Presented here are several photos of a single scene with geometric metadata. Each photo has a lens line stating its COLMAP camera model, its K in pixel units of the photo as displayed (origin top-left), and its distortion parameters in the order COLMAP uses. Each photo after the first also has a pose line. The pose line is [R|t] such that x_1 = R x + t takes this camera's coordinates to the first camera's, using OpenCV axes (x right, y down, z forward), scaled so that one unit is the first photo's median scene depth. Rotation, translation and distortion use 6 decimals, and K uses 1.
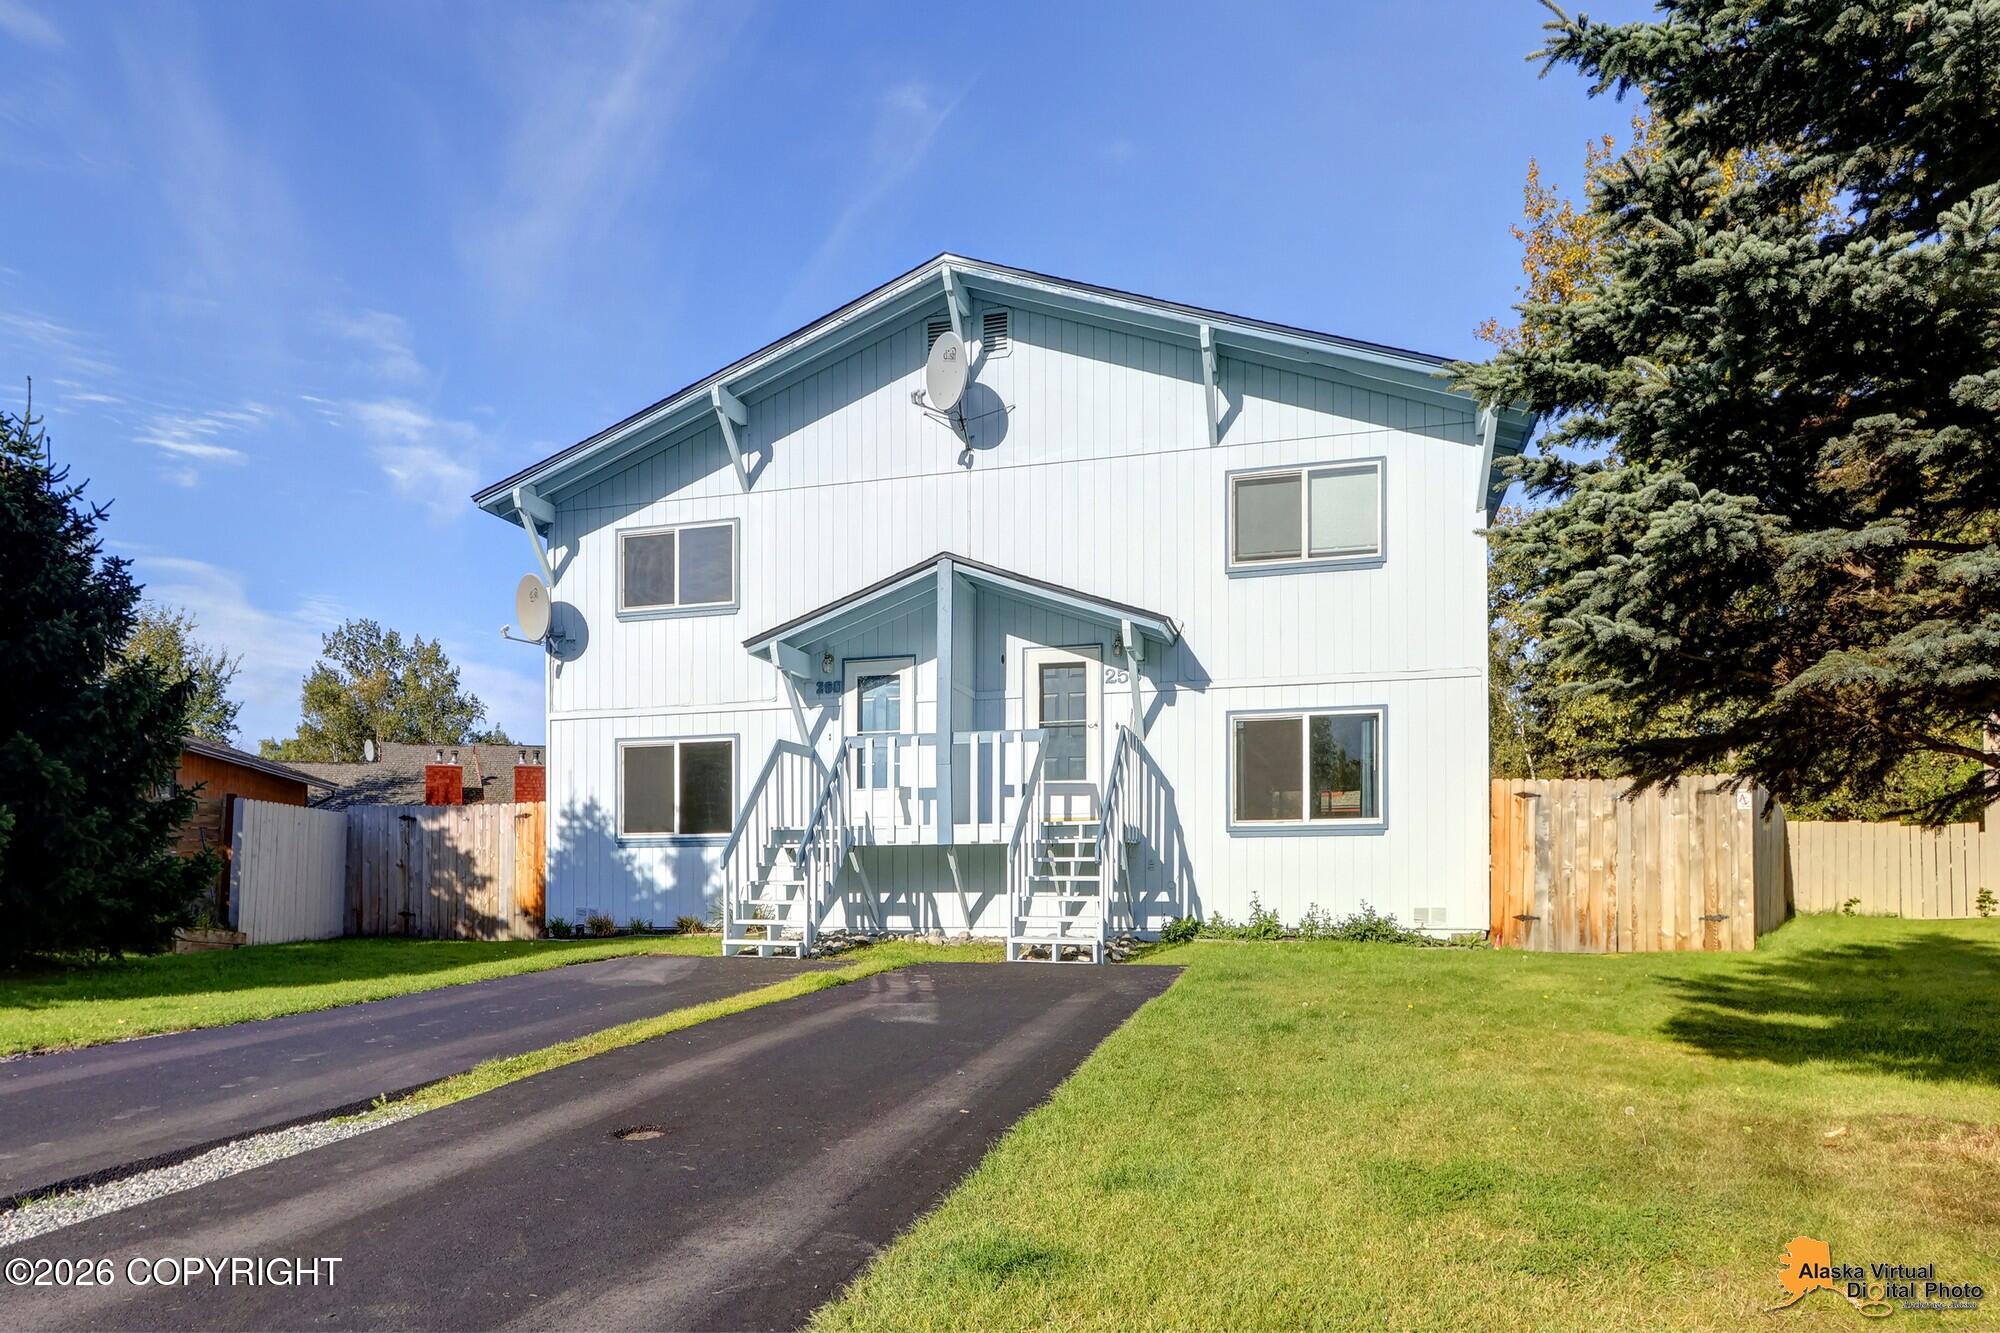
lens RADIAL K [[1100.9, 0, 1001.4], [0, 1100.9, 670.0], [0, 0, 1]] dist [0.000746, -0.000010]
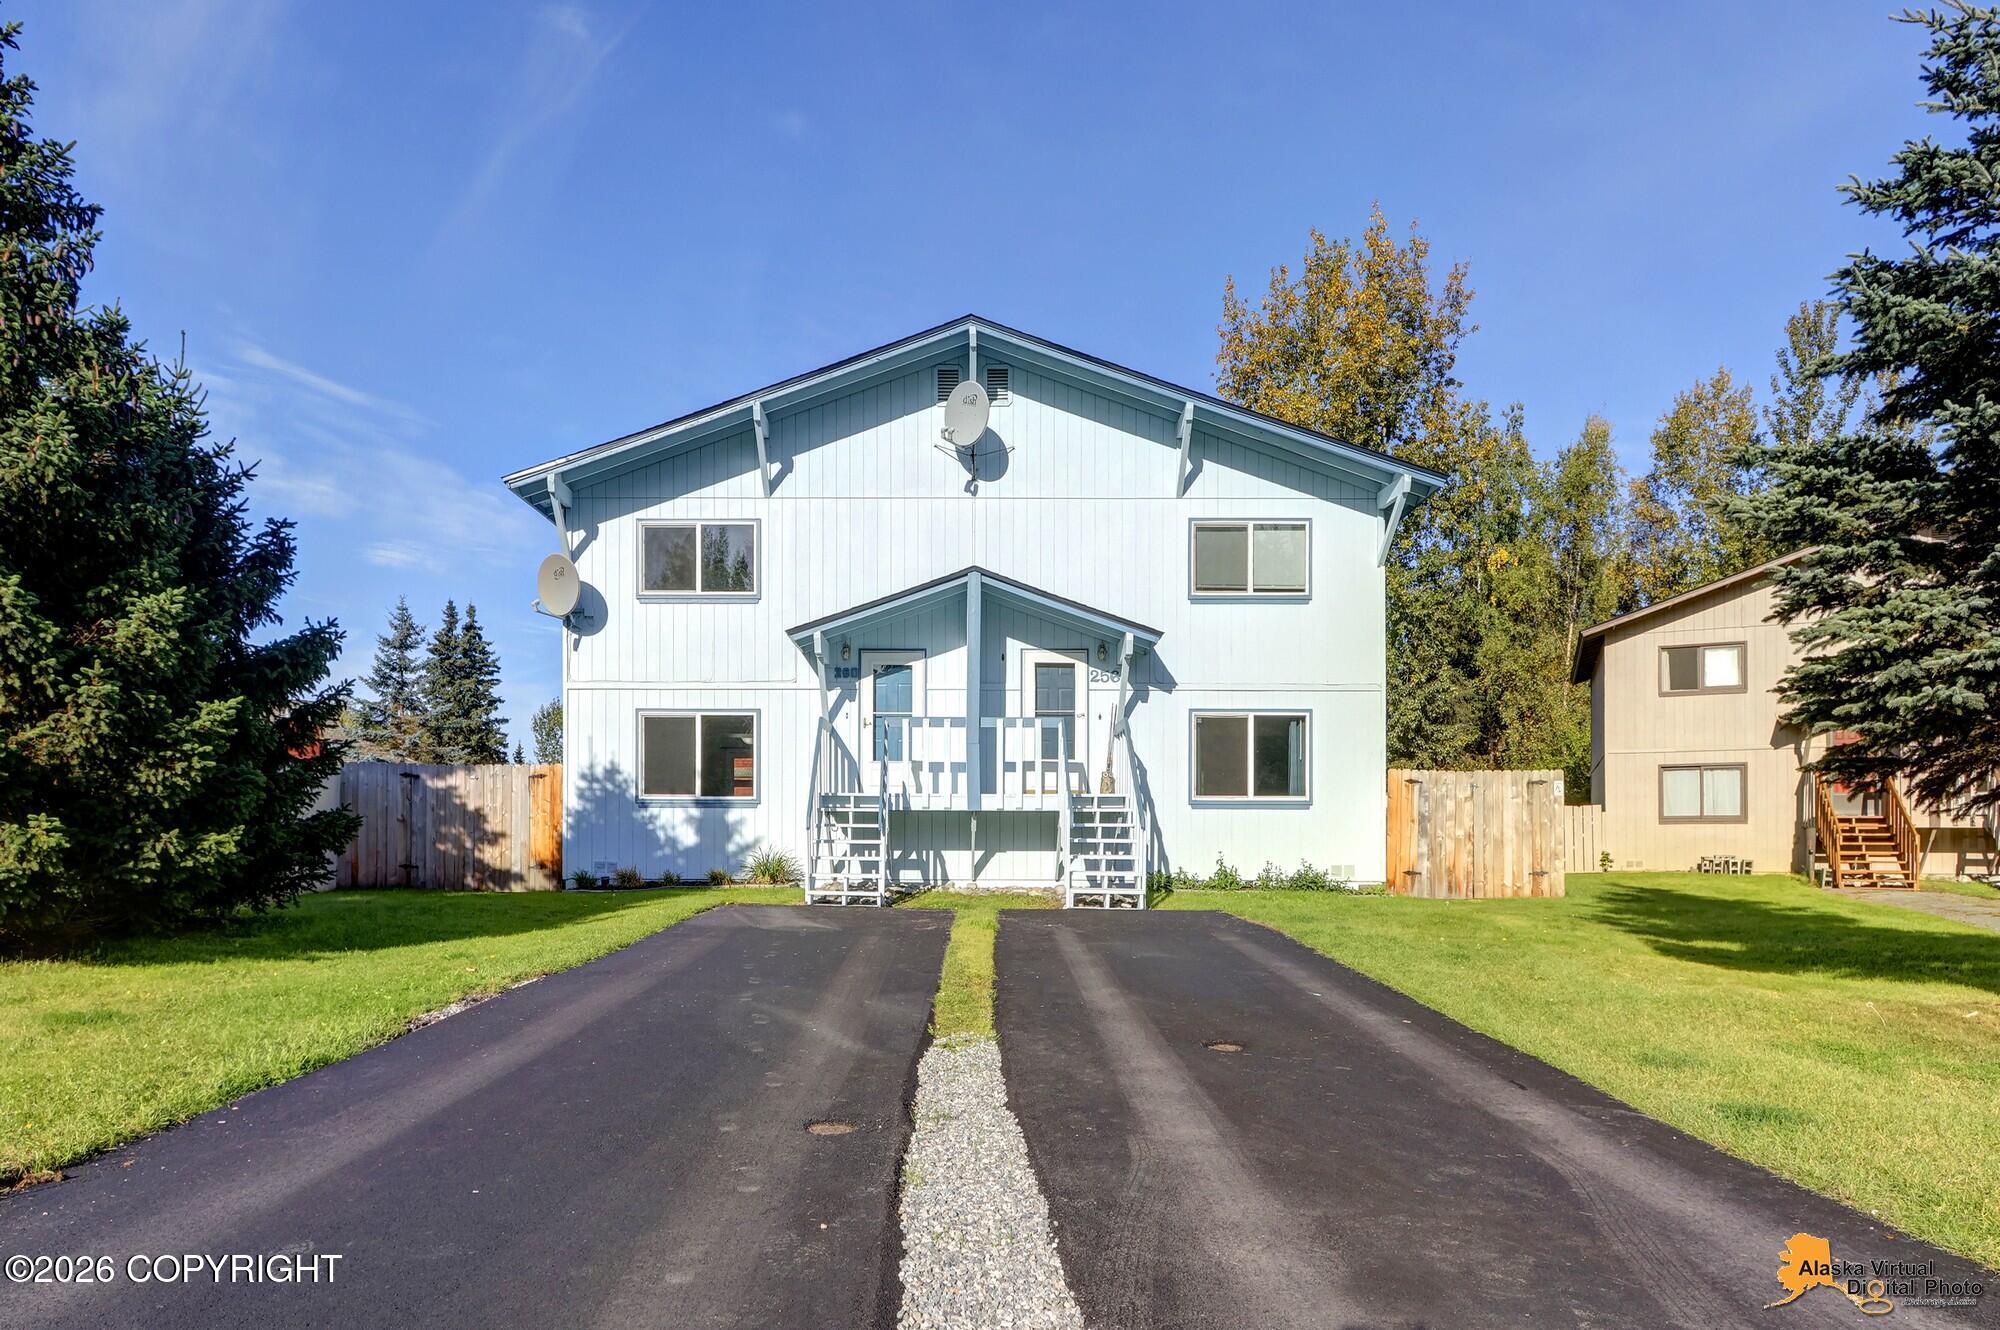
lens RADIAL K [[937.0, 0, 1000.0], [0, 937.0, 661.8], [0, 0, 1]] dist [-0.002655, -0.000389]
pose [[0.972756, 0.052239, 0.225870, -0.236777], [-0.052937, 0.998593, -0.002969, -0.001824], [-0.225707, -0.009069, 0.974153, 0.002038]]
